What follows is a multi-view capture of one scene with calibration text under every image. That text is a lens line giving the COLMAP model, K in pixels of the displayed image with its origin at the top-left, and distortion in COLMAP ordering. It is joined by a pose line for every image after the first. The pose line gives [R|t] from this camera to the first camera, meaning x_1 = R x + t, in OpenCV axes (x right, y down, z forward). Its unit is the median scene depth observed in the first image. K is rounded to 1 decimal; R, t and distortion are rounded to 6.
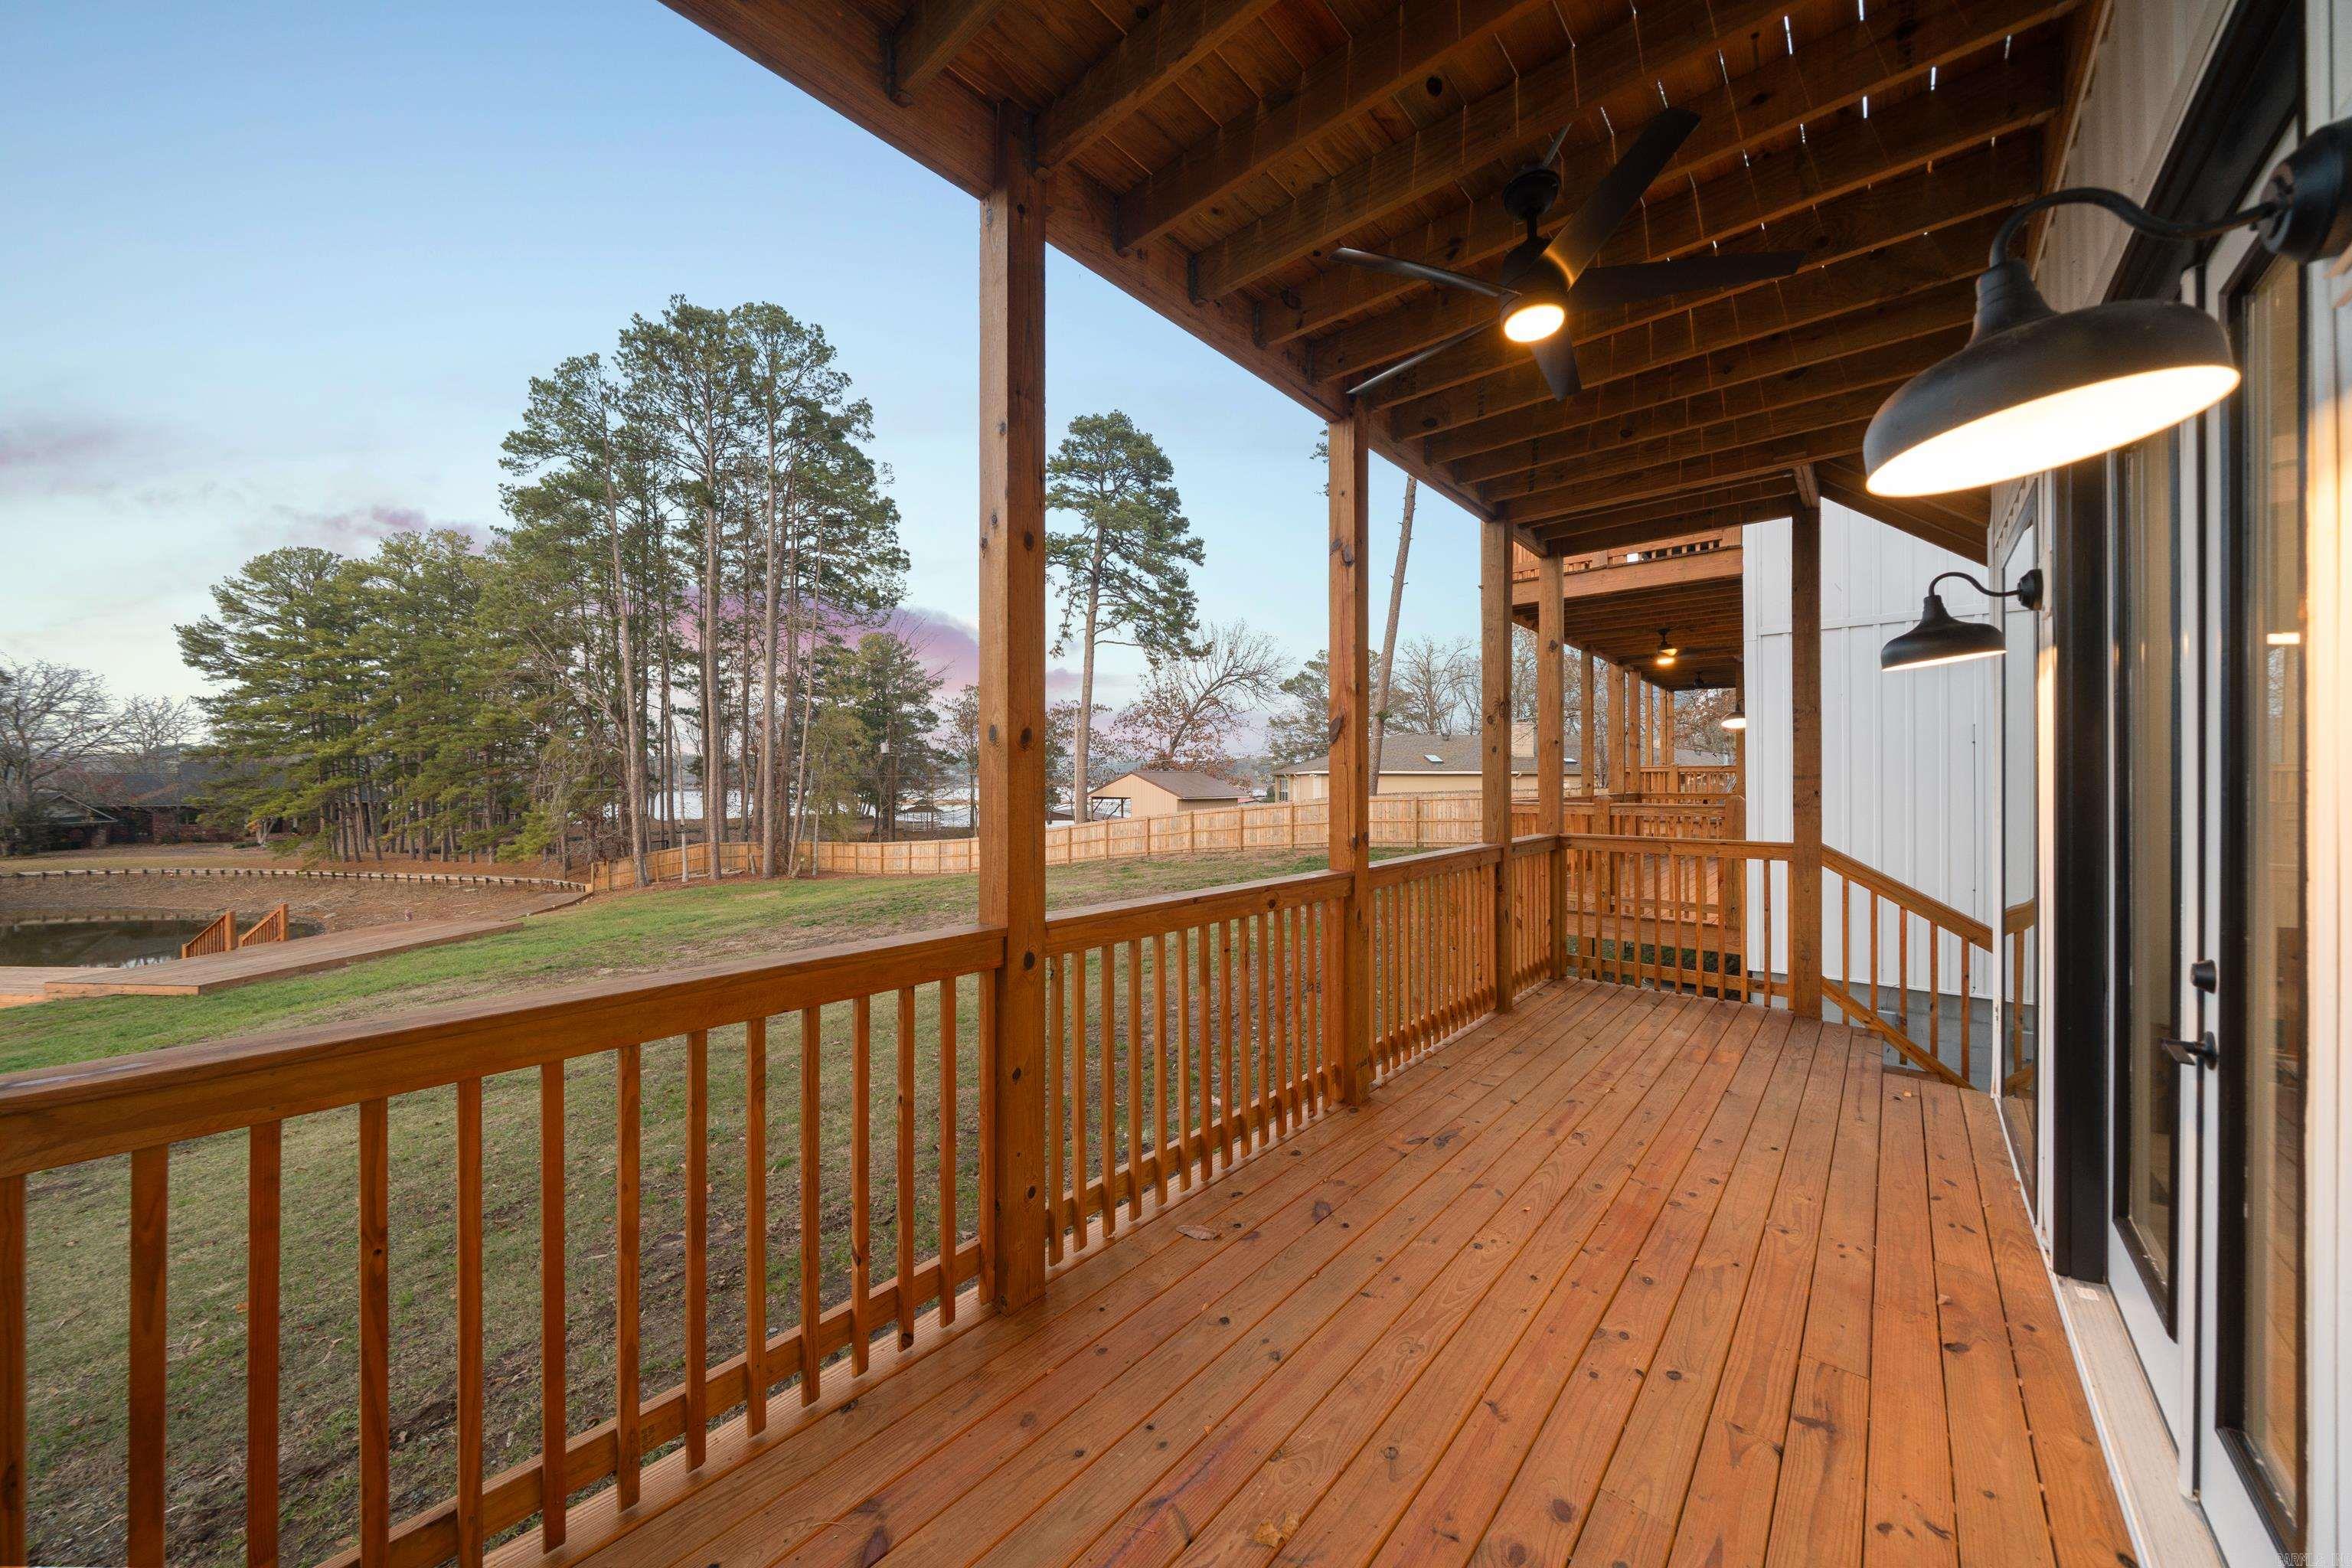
lens RADIAL K [[819.4, 0, 1165.4], [0, 819.4, 779.8], [0, 0, 1]] dist [-0.002244, -0.000094]
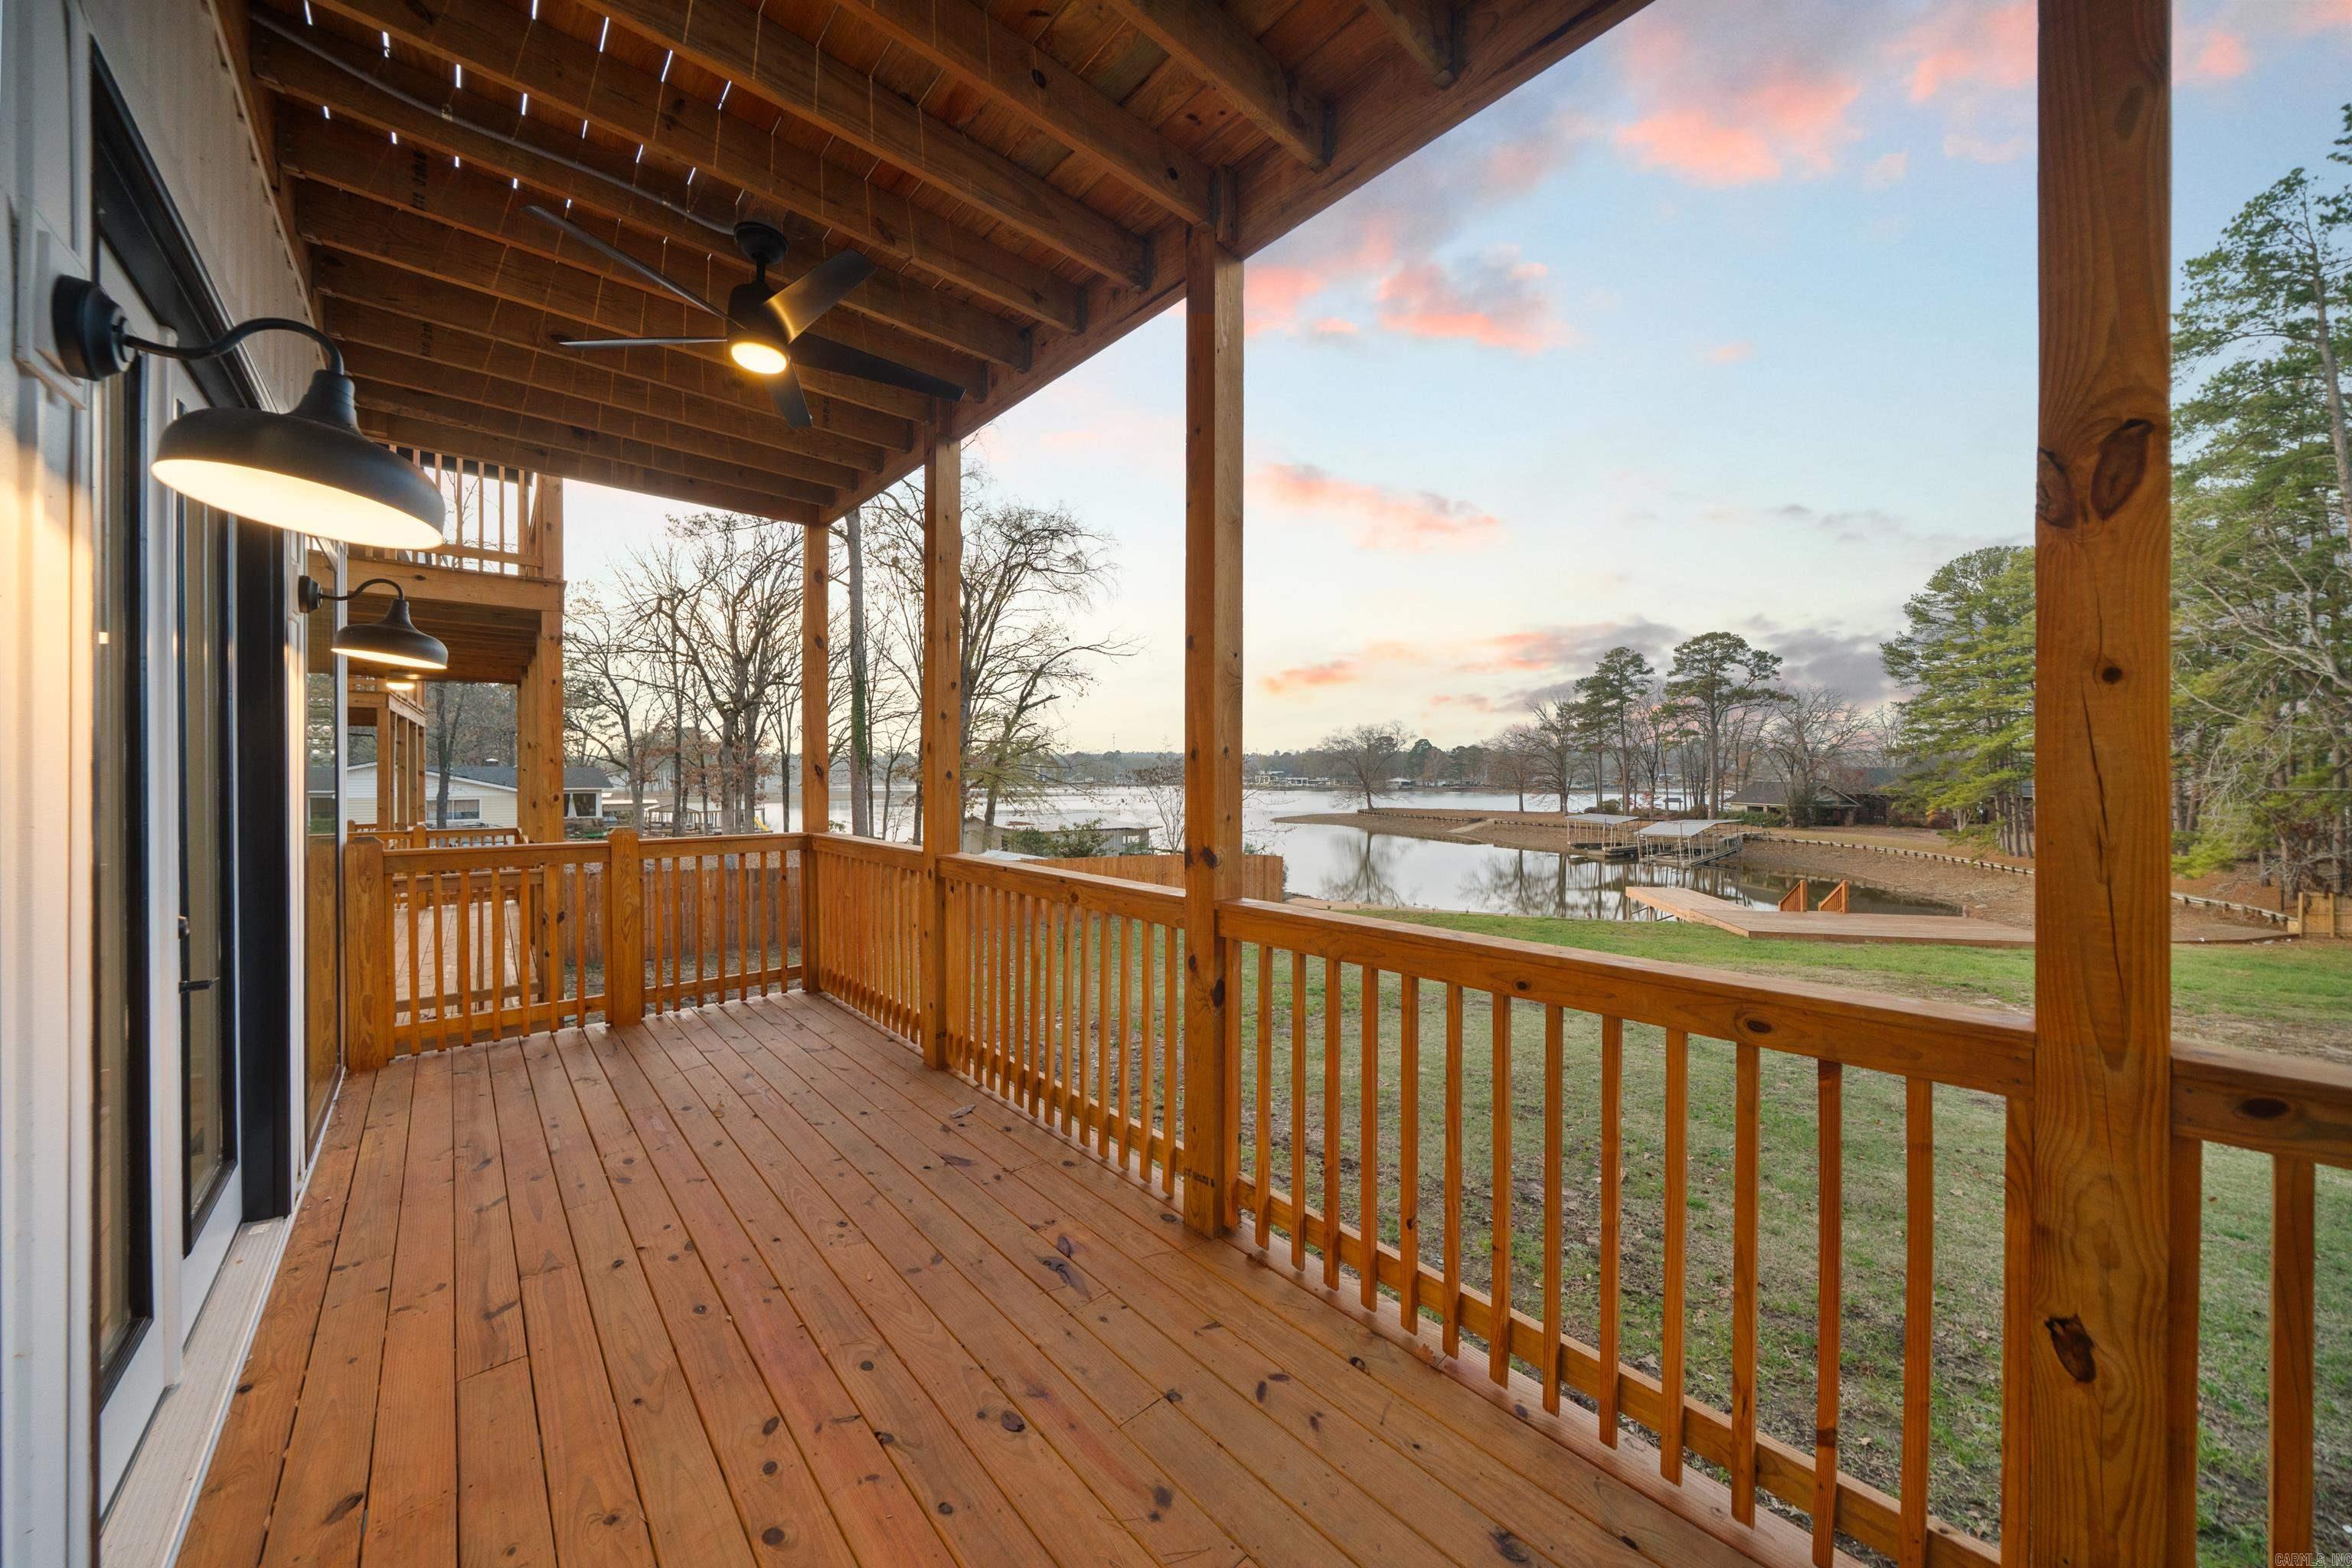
lens RADIAL K [[808.4, 0, 1167.7], [0, 808.4, 773.4], [0, 0, 1]] dist [-0.000033, 0.000173]
pose [[-0.107147, 0.002503, -0.994240, 0.091761], [-0.002498, 0.999993, 0.002787, -0.000015], [0.994240, 0.002782, -0.107140, 0.103282]]
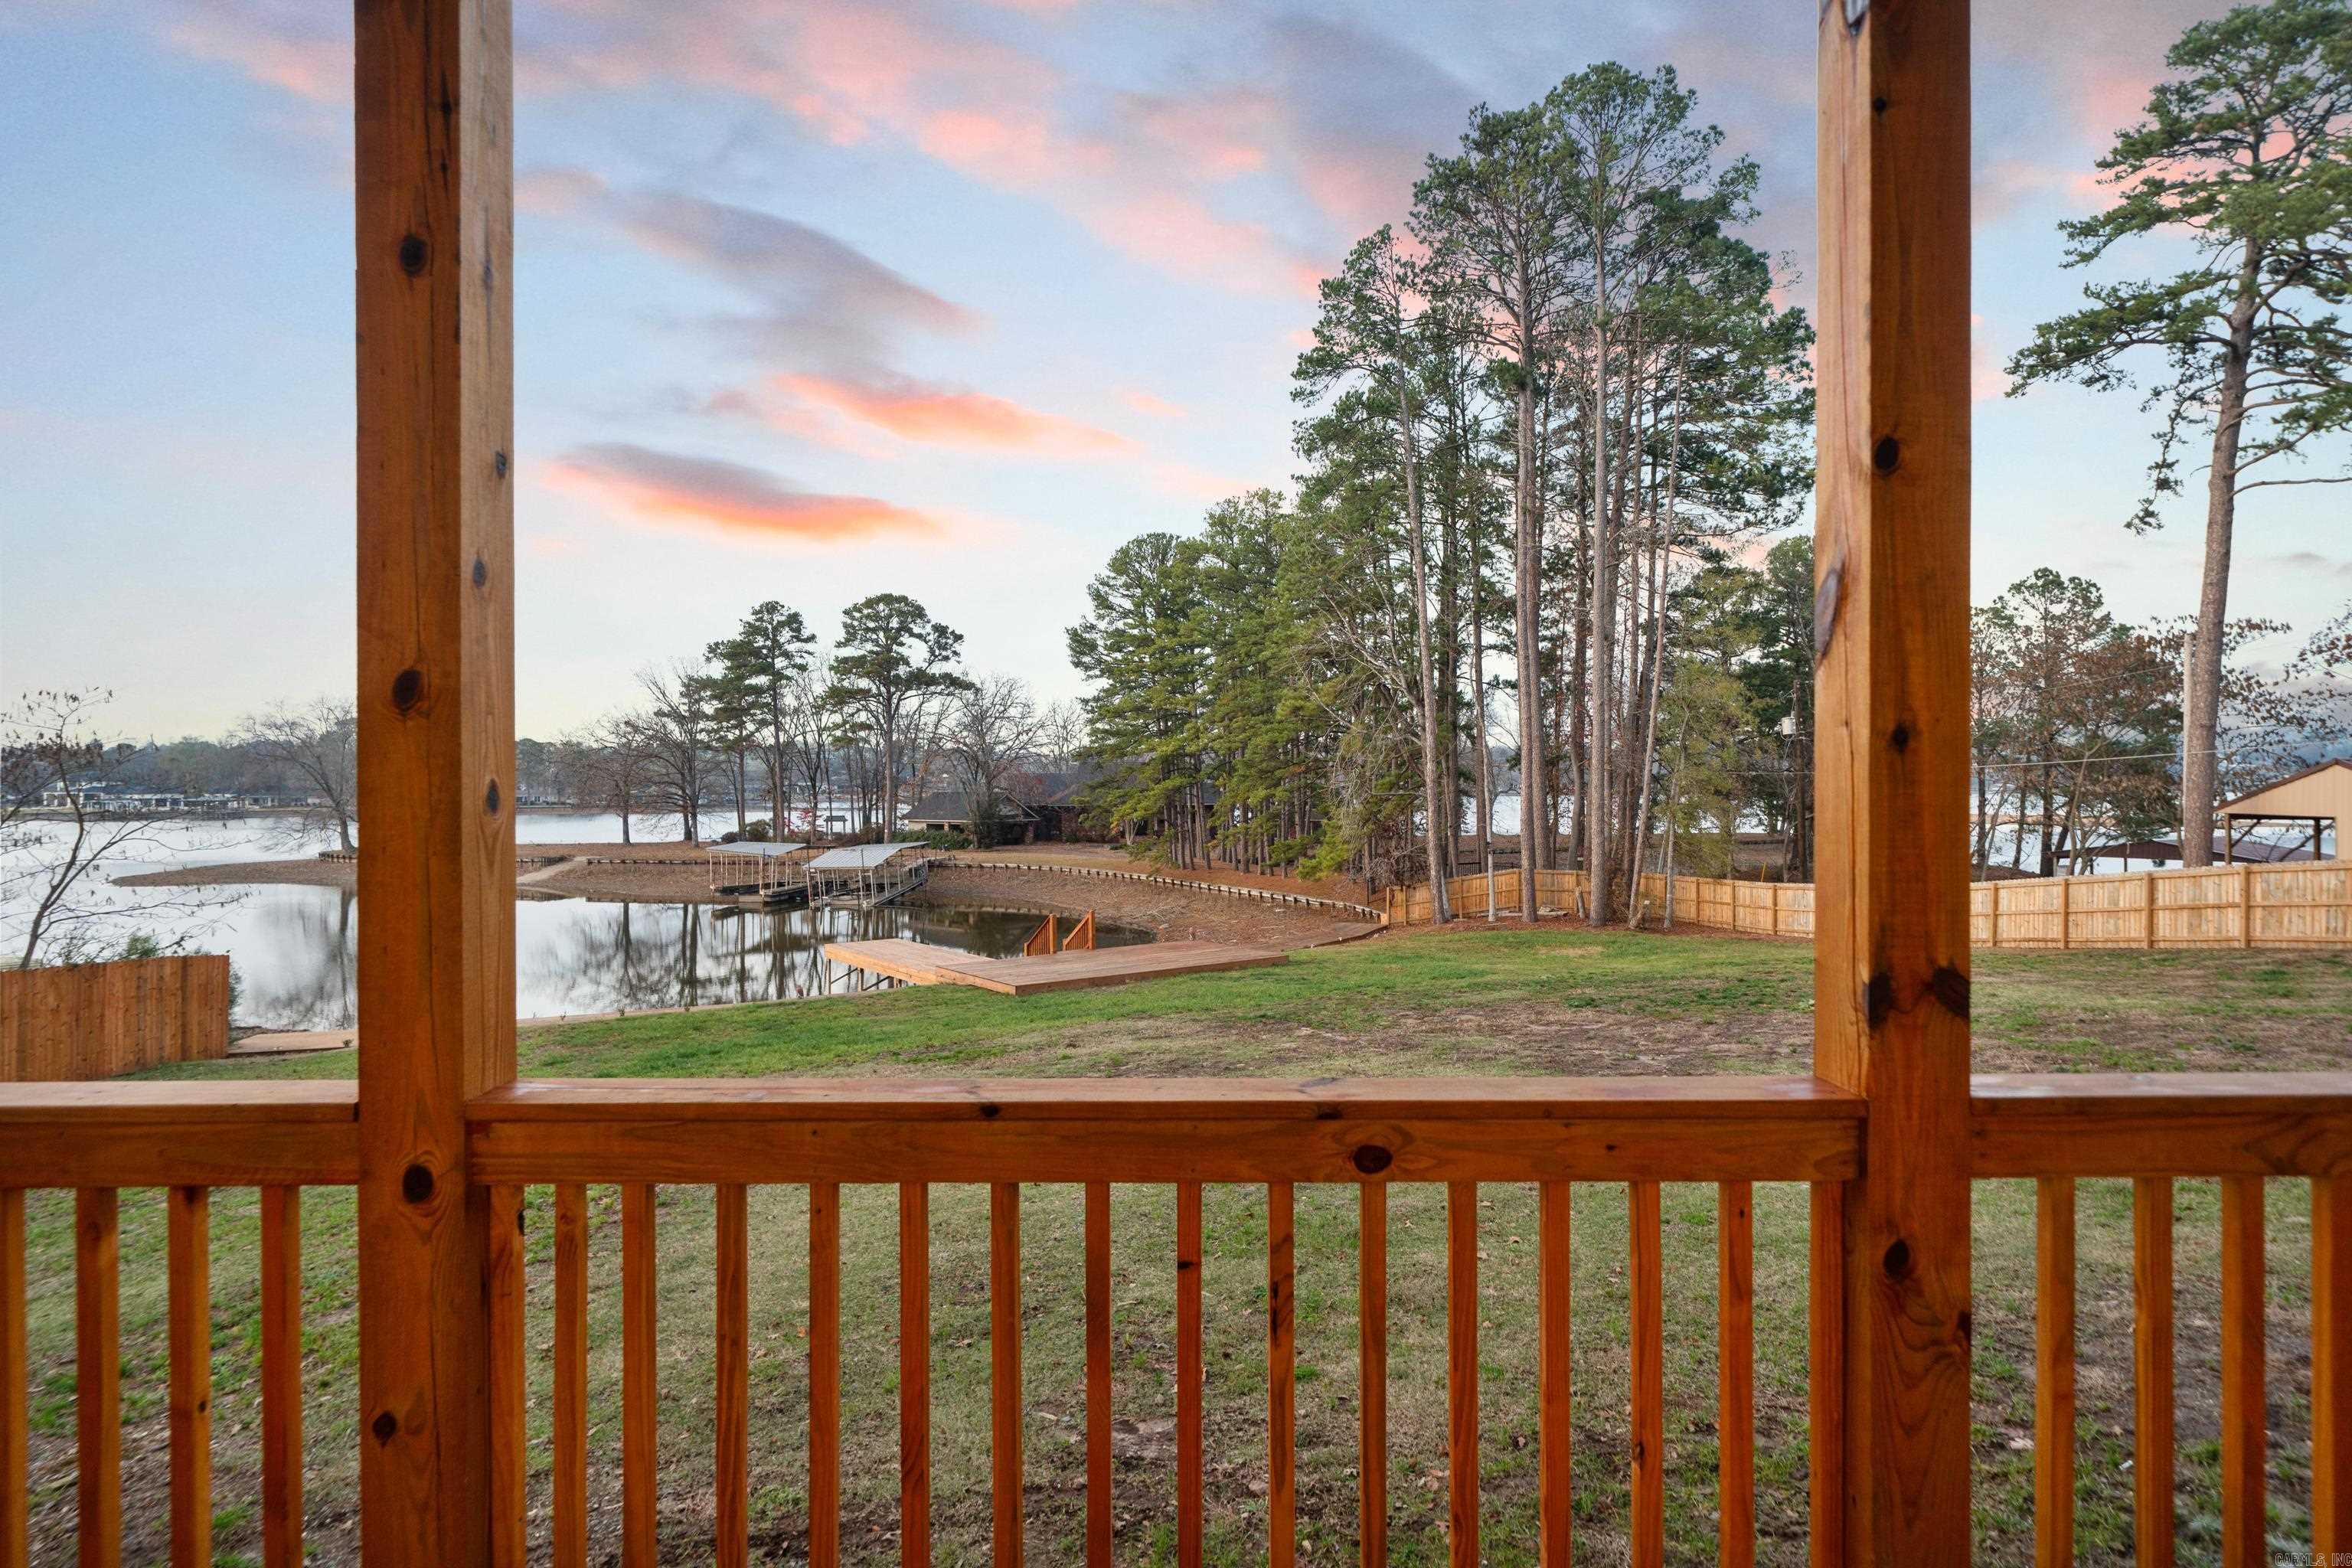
lens RADIAL K [[1253.7, 0, 1170.0], [0, 1253.7, 788.6], [0, 0, 1]] dist [0.002968, 0.000690]
pose [[0.673951, 0.003865, -0.738766, 0.035209], [0.001817, 0.999975, 0.006890, -0.000087], [0.738773, -0.005986, 0.673927, 0.047560]]
